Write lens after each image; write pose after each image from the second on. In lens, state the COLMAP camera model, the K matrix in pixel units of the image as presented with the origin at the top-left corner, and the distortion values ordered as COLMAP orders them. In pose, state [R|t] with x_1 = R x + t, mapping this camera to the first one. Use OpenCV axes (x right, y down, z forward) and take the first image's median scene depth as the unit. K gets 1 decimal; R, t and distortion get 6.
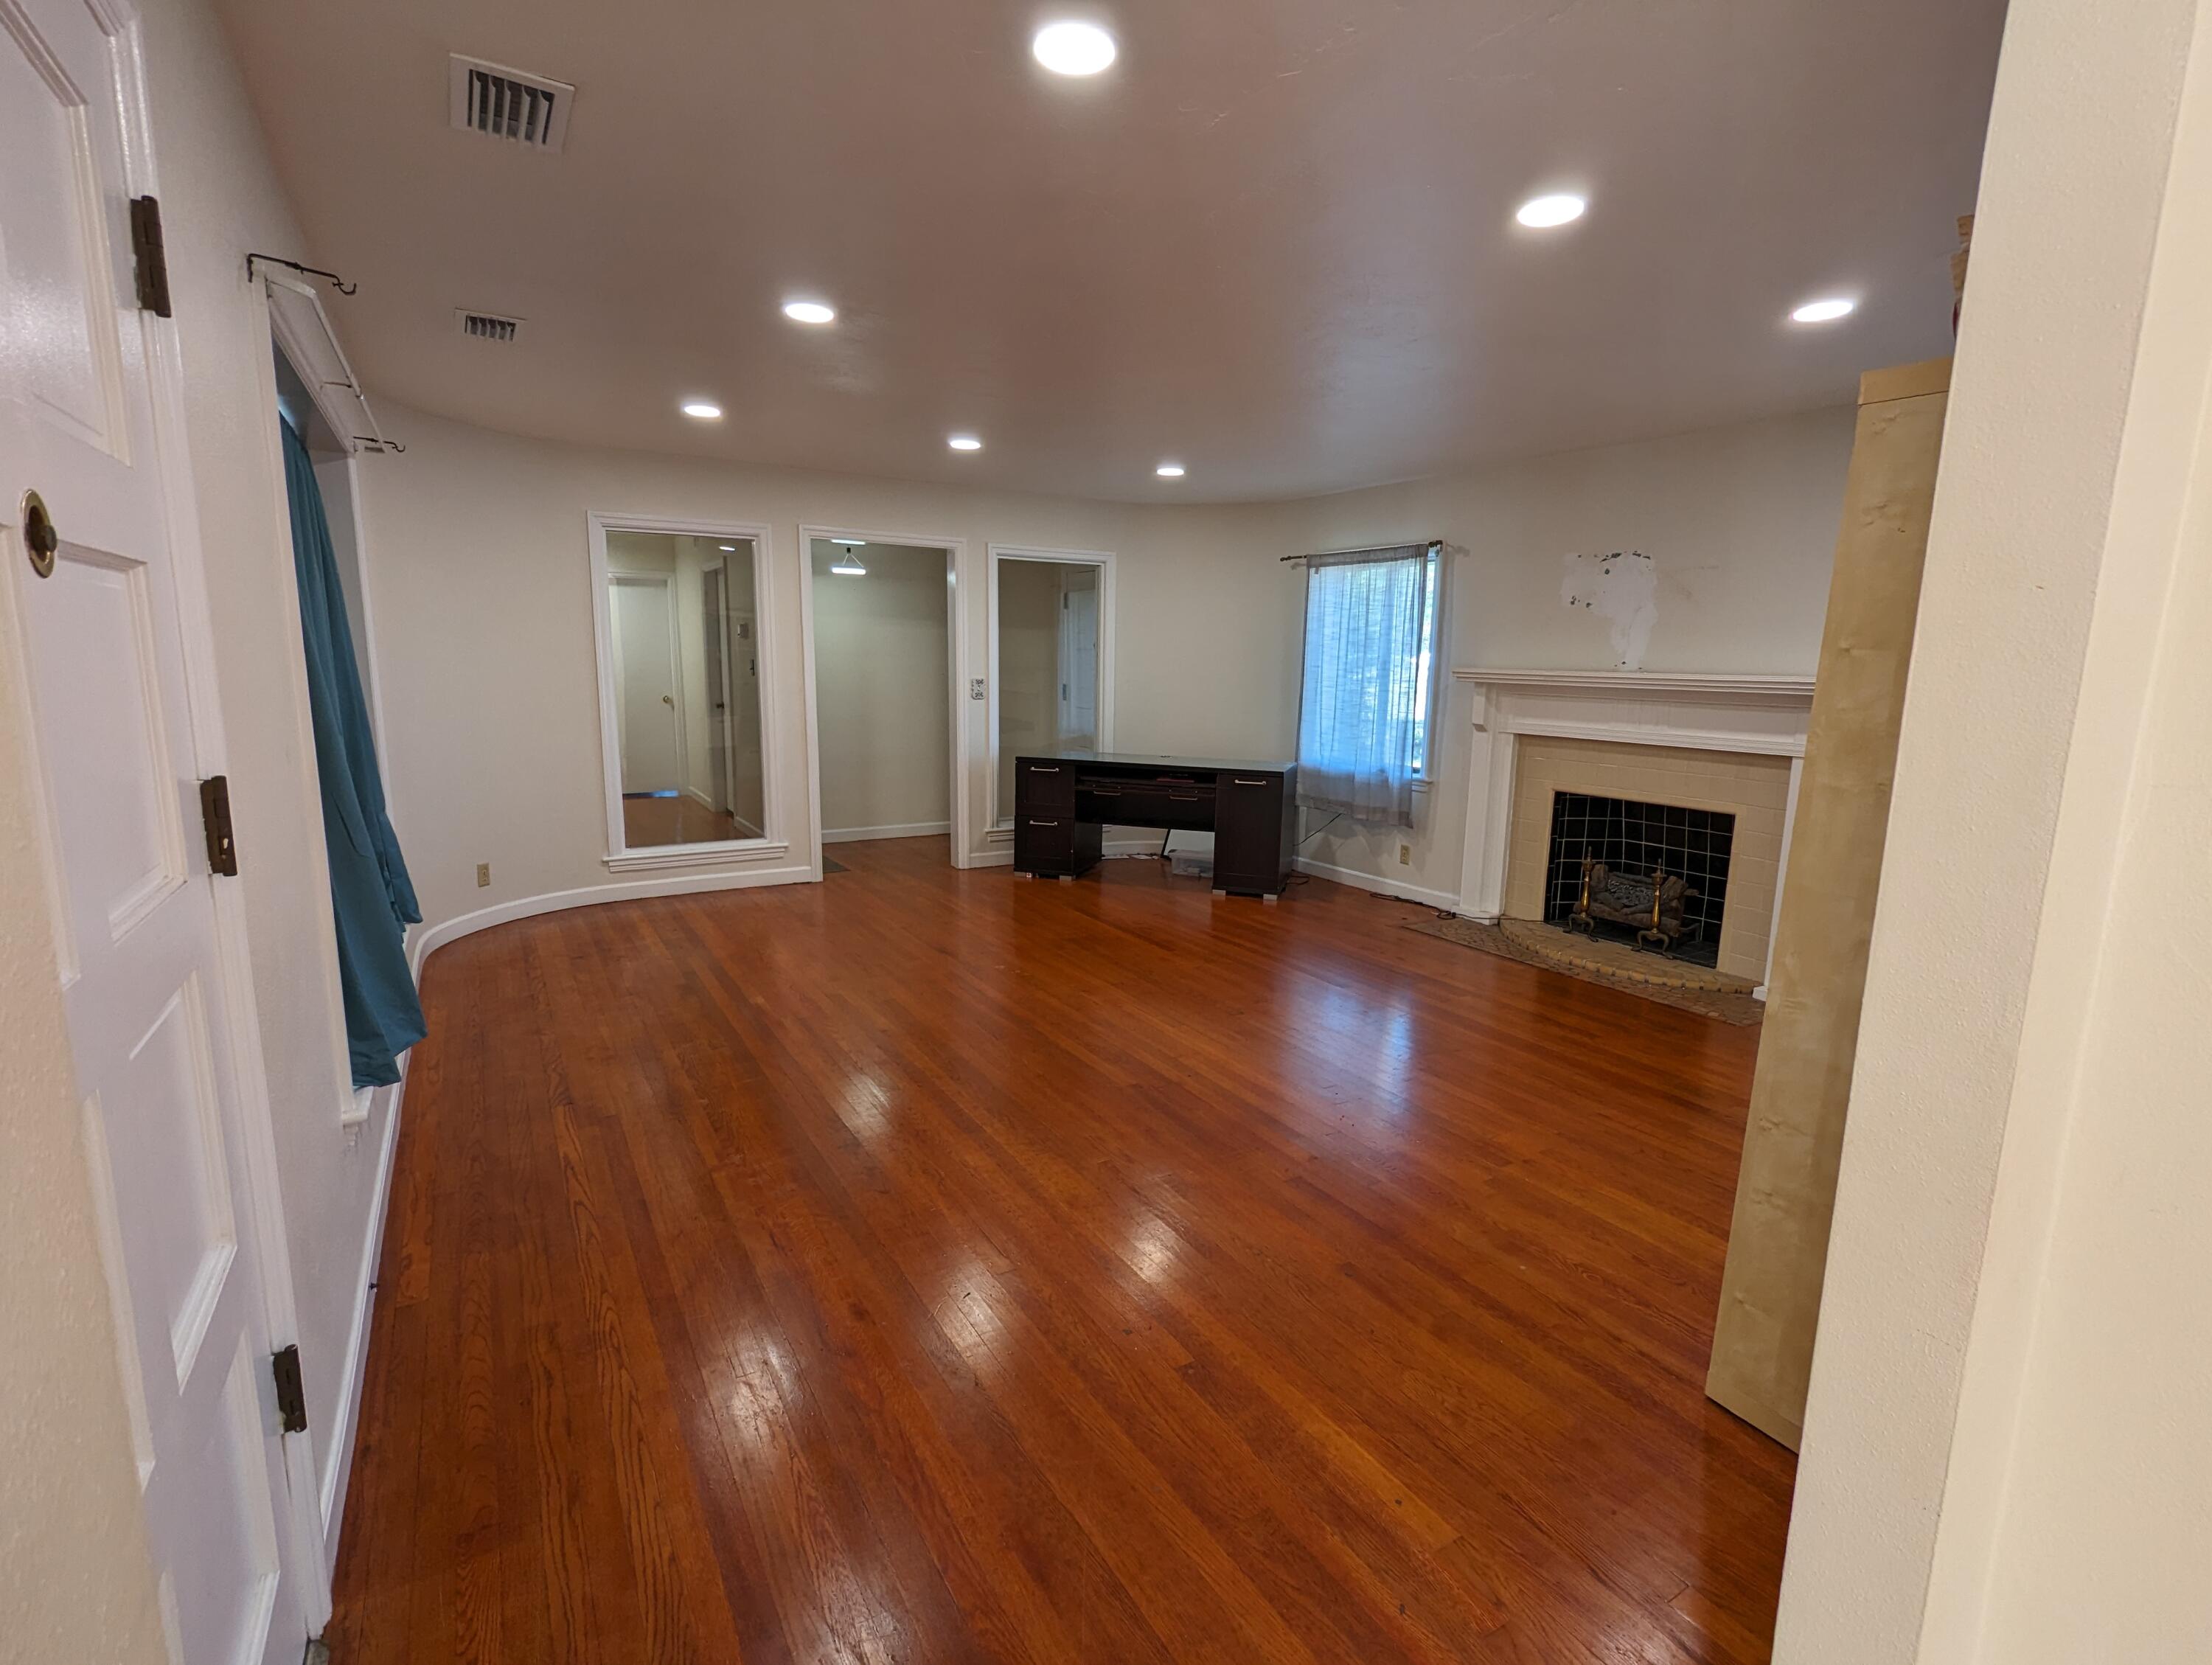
lens RADIAL K [[1047.4, 0, 1106.1], [0, 1047.4, 848.3], [0, 0, 1]] dist [-0.000921, -0.000181]
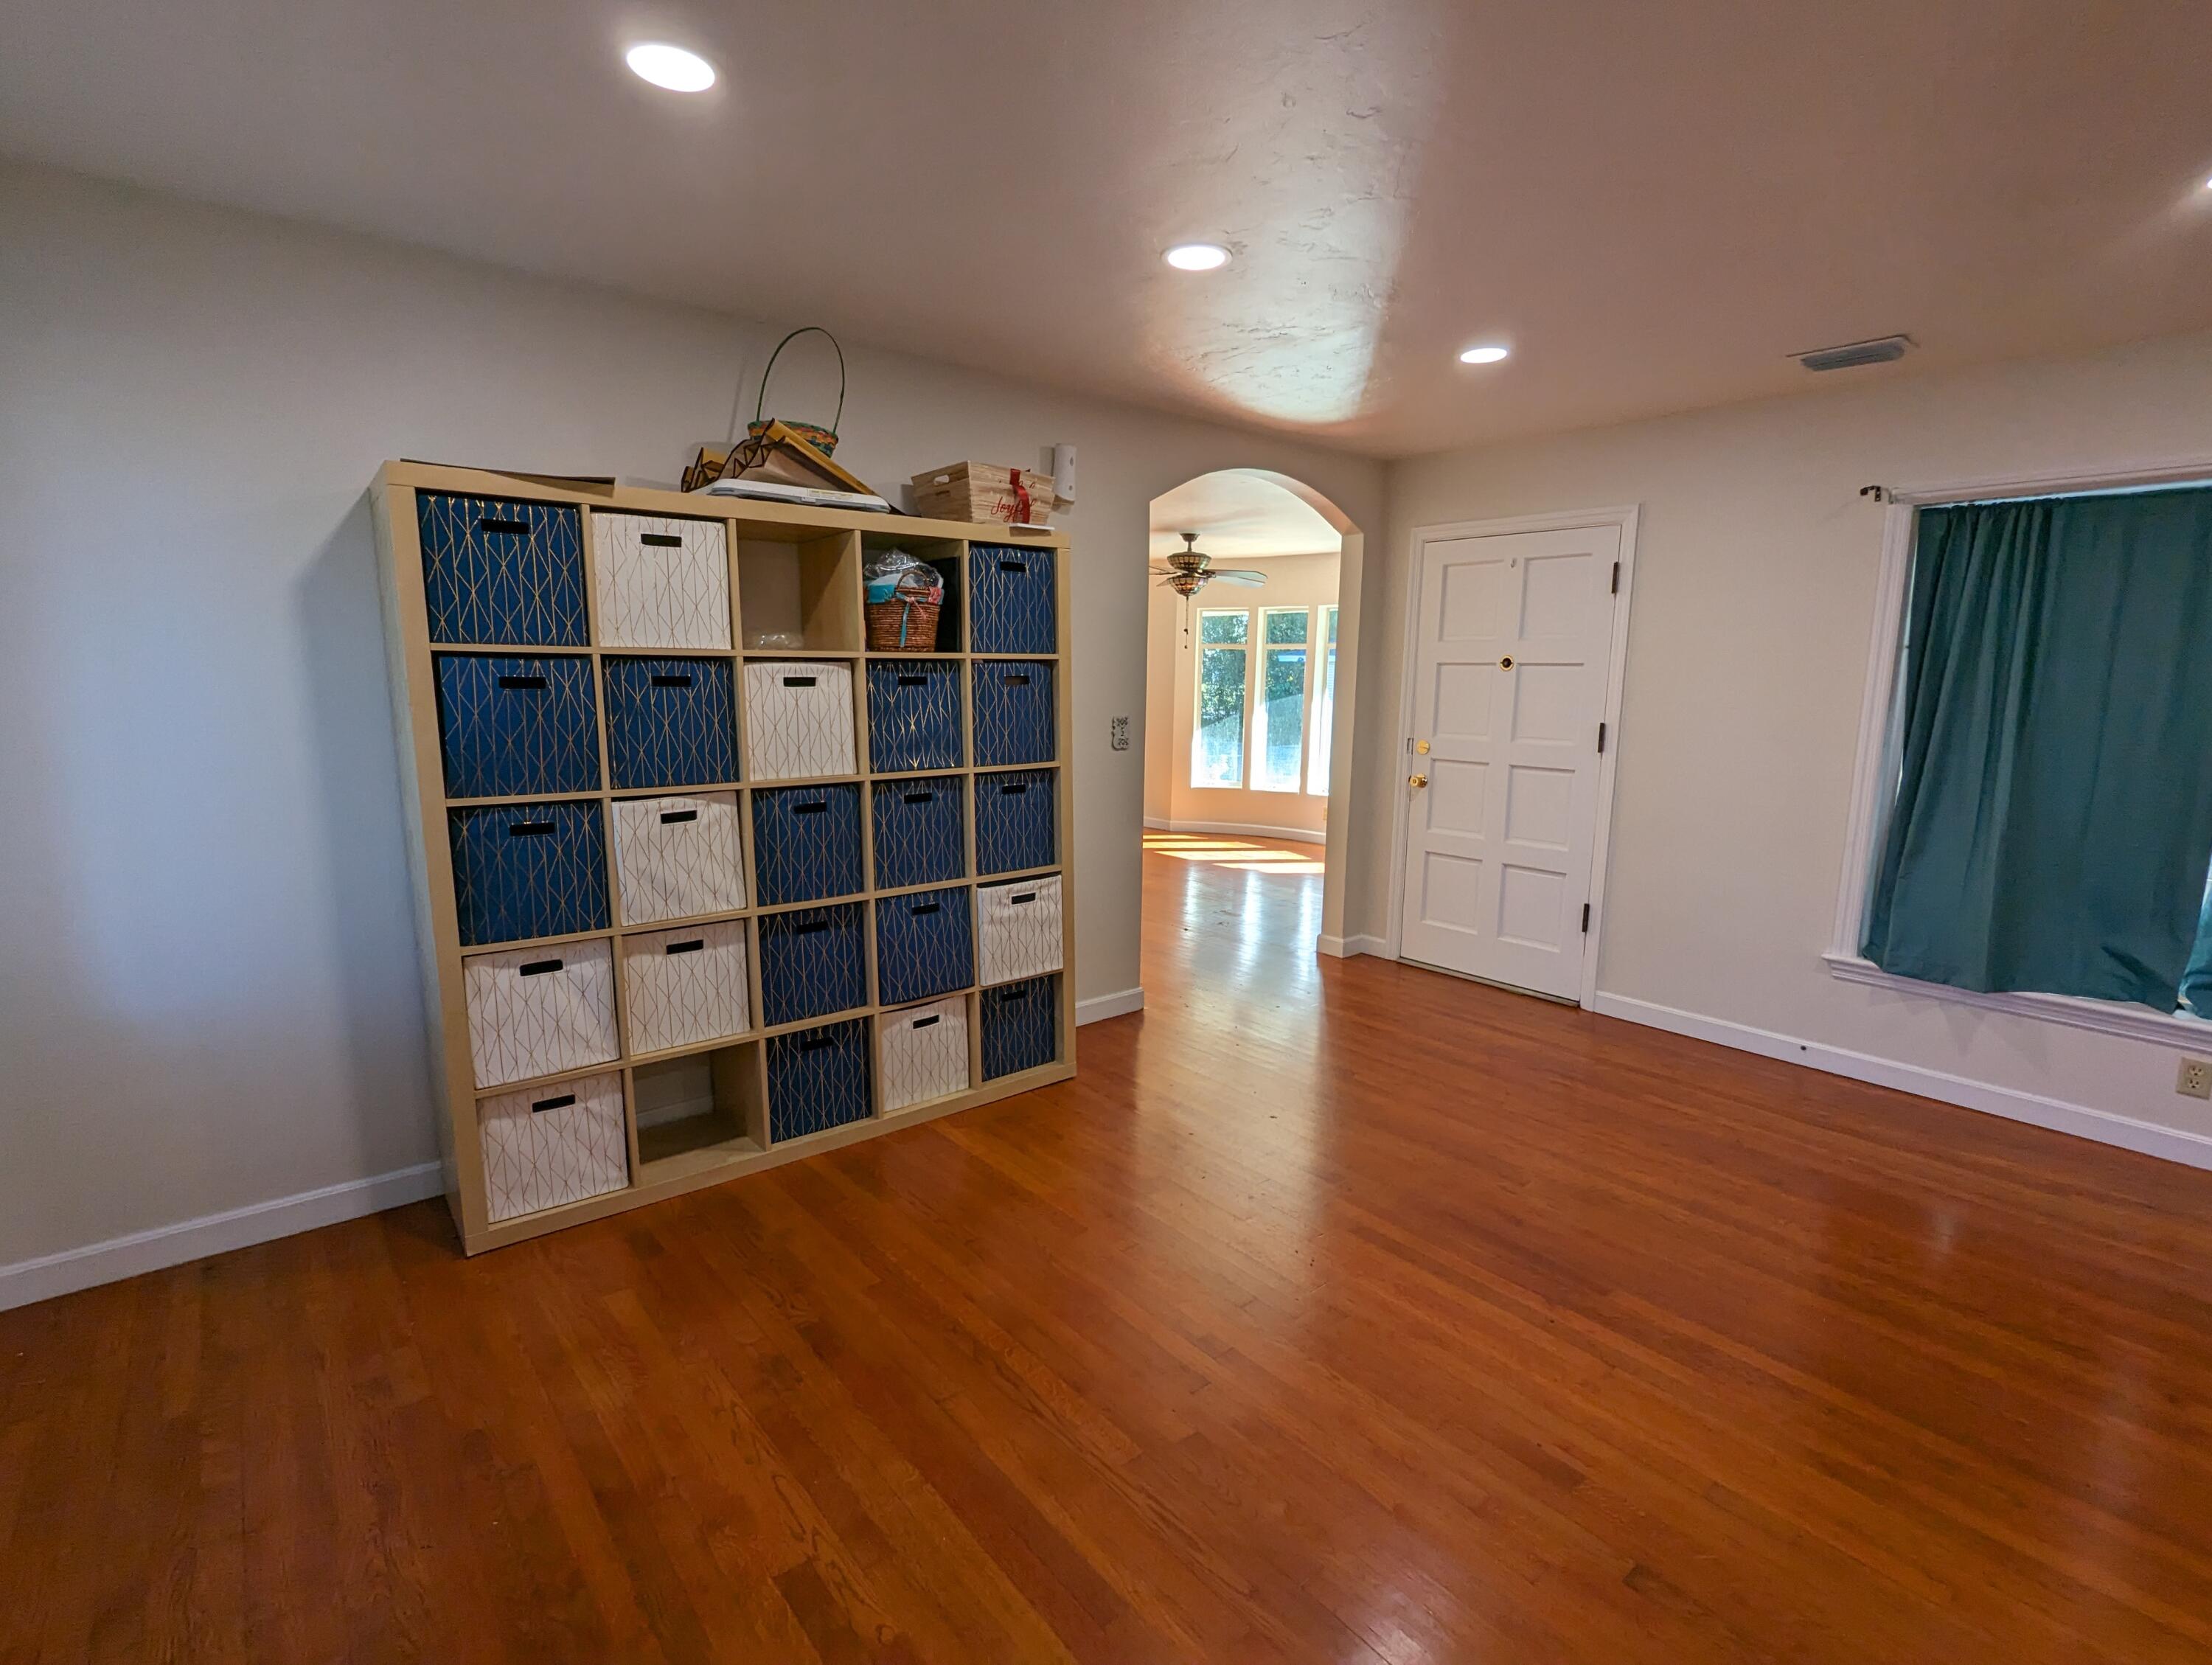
lens RADIAL K [[1047.4, 0, 1108.0], [0, 1047.4, 837.7], [0, 0, 1]] dist [-0.000921, -0.000181]
pose [[-0.988847, -0.006185, -0.148809, 0.342287], [-0.055324, 0.942901, 0.328446, -0.203496], [0.138281, 0.333015, -0.932727, 1.106523]]
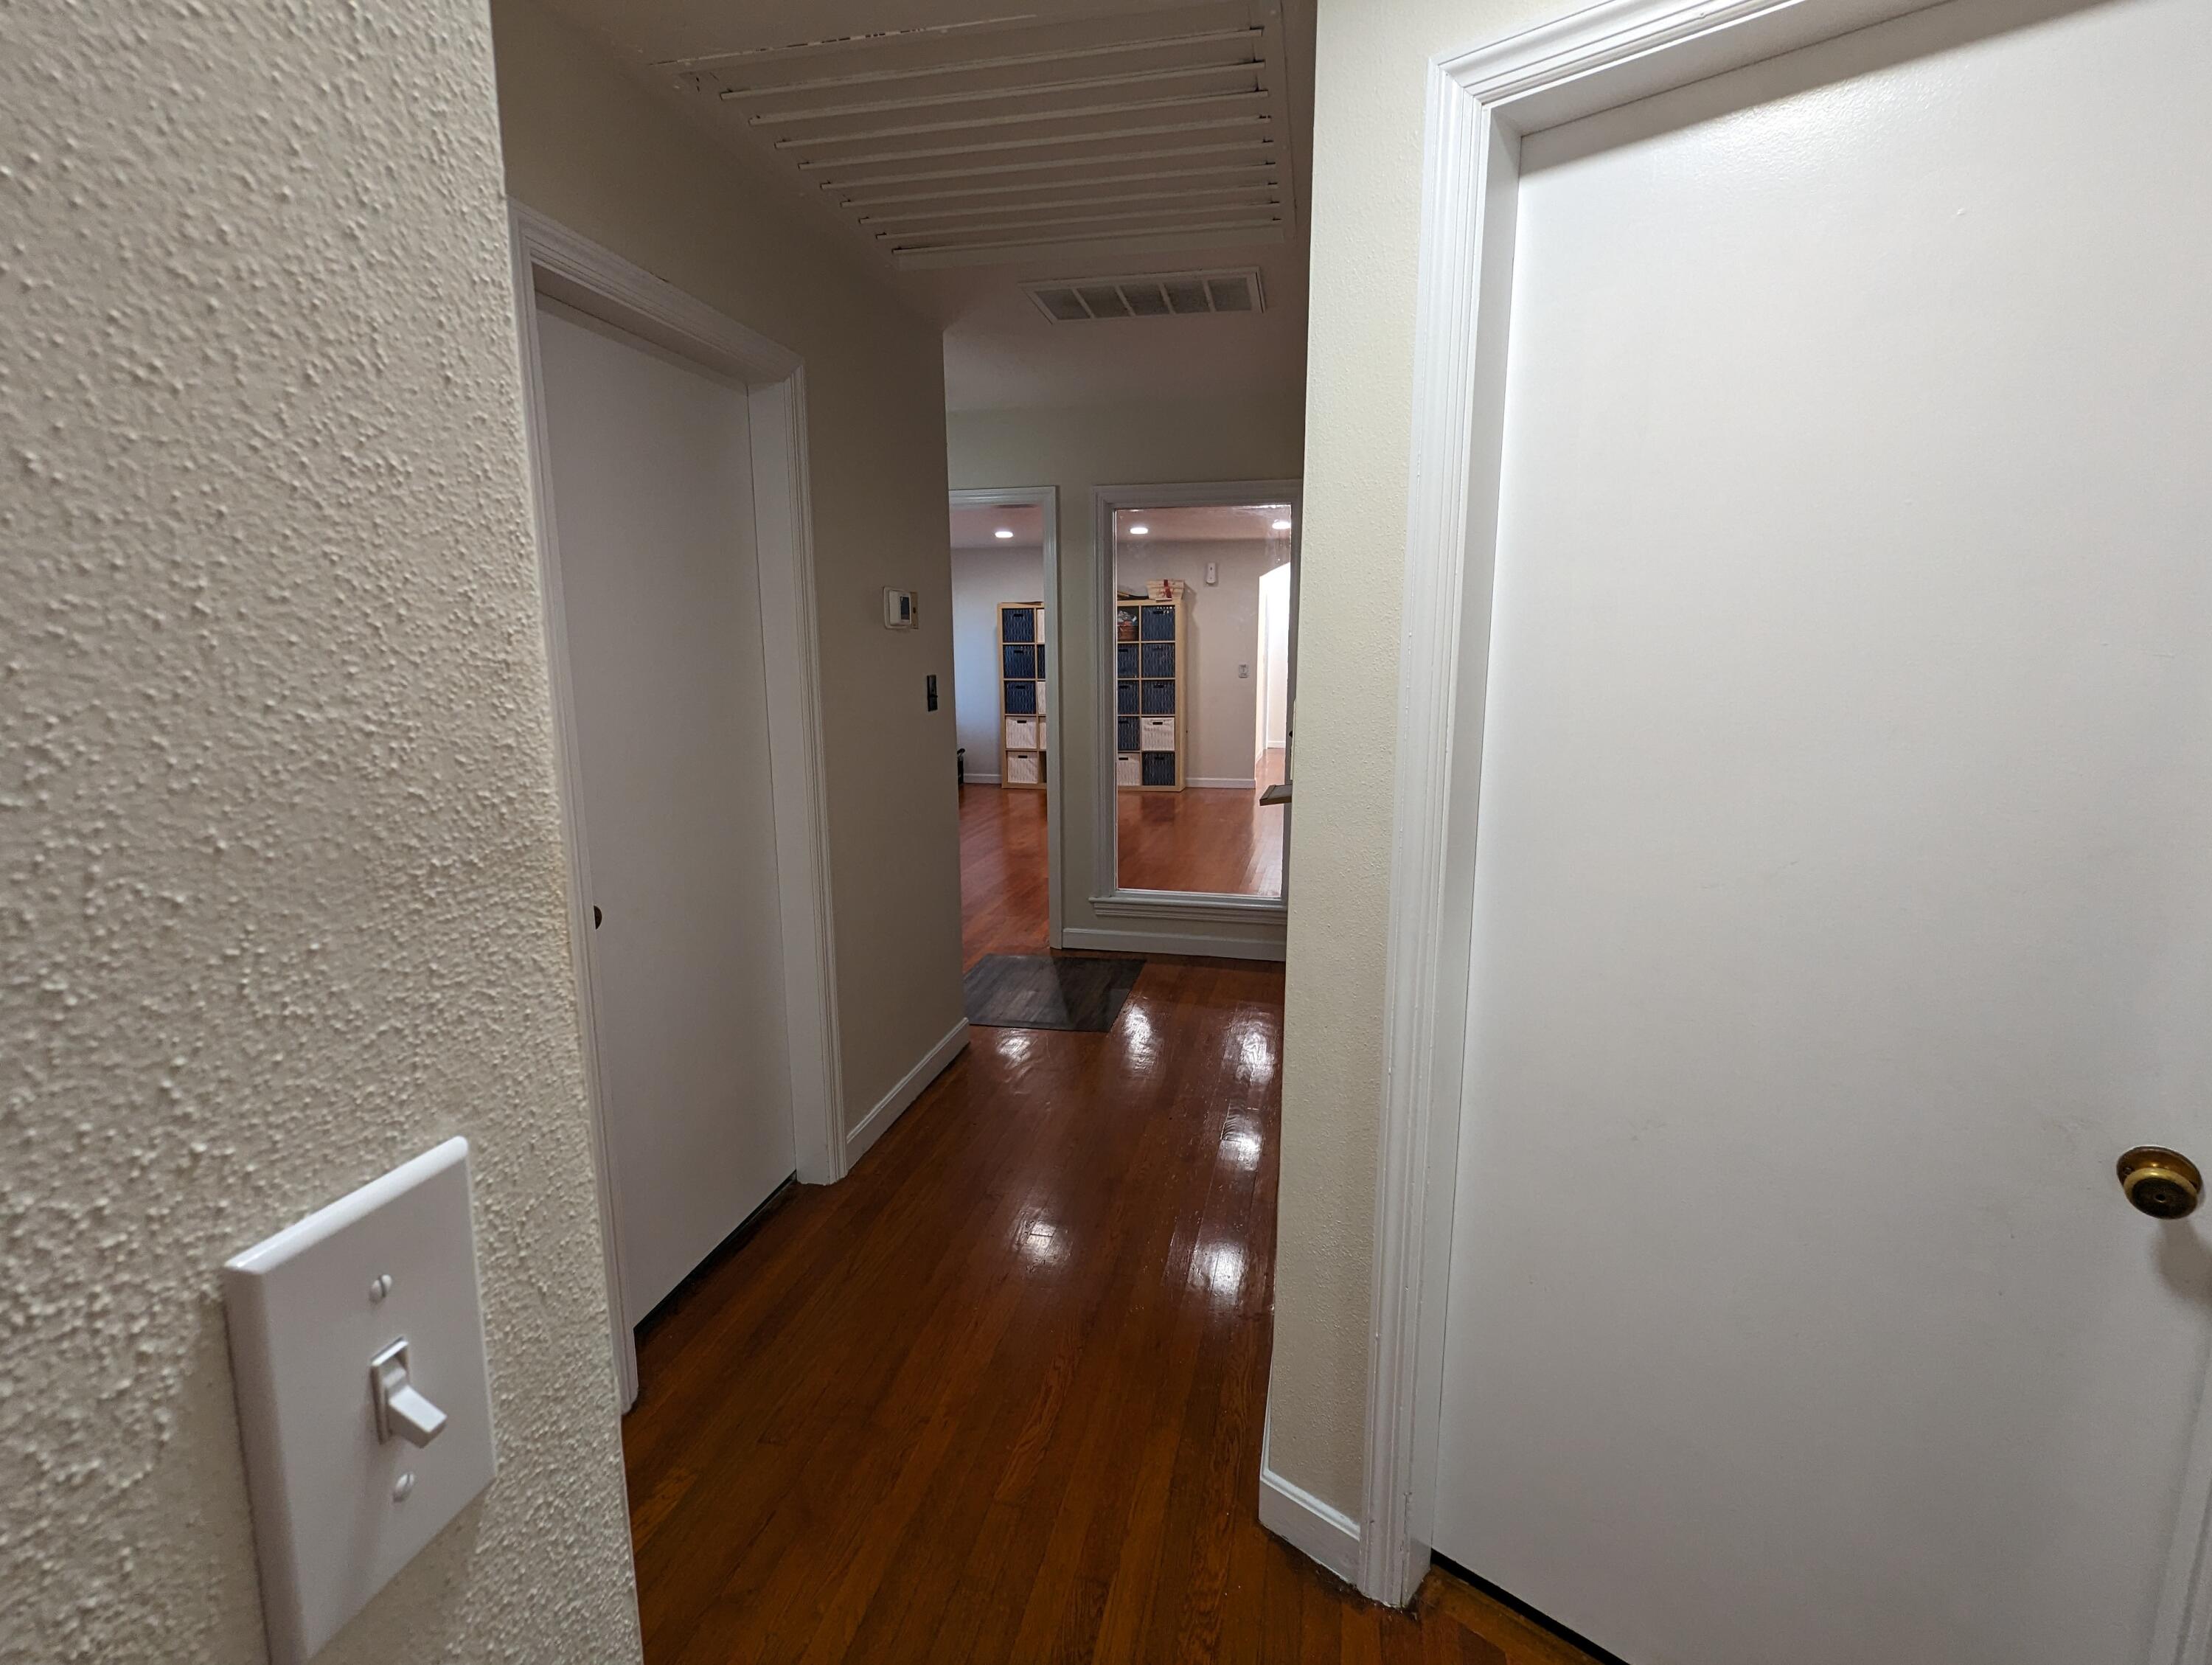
lens RADIAL K [[1047.4, 0, 1100.1], [0, 1047.4, 843.2], [0, 0, 1]] dist [-0.000921, -0.000181]
pose [[-0.715190, -0.138433, 0.685084, -1.155377], [0.119626, 0.941481, 0.315125, -0.387095], [-0.688617, 0.307328, -0.656777, 2.025124]]
